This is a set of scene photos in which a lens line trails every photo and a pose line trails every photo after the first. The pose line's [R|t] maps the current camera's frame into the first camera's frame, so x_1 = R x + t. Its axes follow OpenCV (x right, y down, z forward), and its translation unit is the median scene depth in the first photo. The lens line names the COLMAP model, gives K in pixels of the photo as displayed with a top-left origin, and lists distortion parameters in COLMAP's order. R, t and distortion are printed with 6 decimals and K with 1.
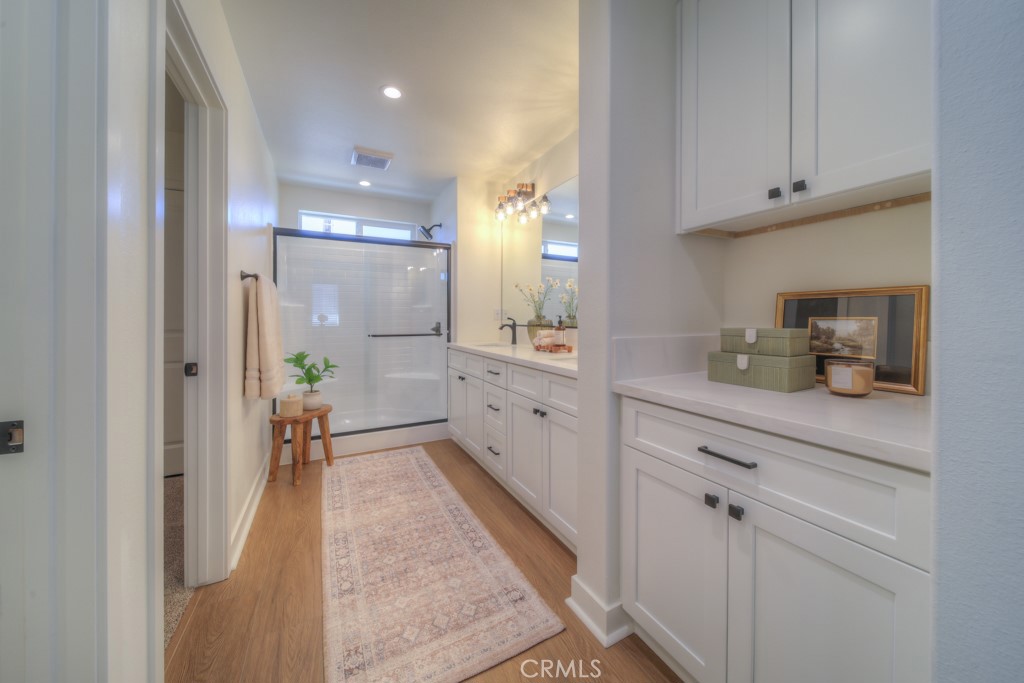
lens RADIAL K [[371.8, 0, 514.2], [0, 371.8, 318.3], [0, 0, 1]] dist [-0.000883, 0.000042]
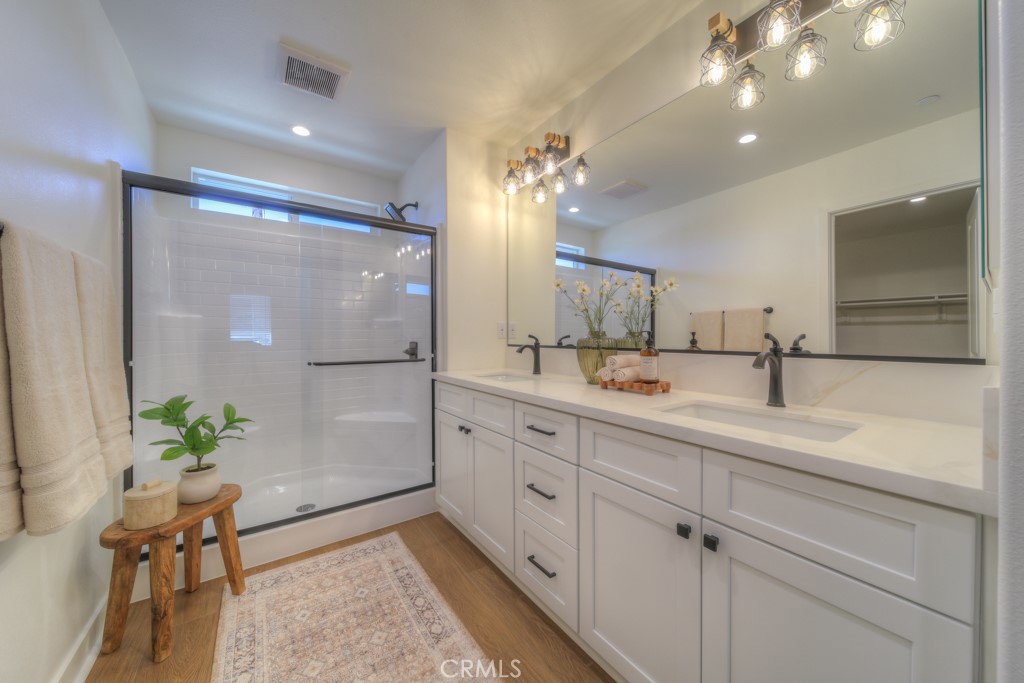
lens RADIAL K [[365.1, 0, 513.9], [0, 365.1, 341.1], [0, 0, 1]] dist [-0.001470, -0.000271]
pose [[0.990483, -0.001505, 0.137624, -0.147192], [-0.000093, 0.999933, 0.011602, 0.001443], [-0.137632, -0.011505, 0.990417, 0.379504]]
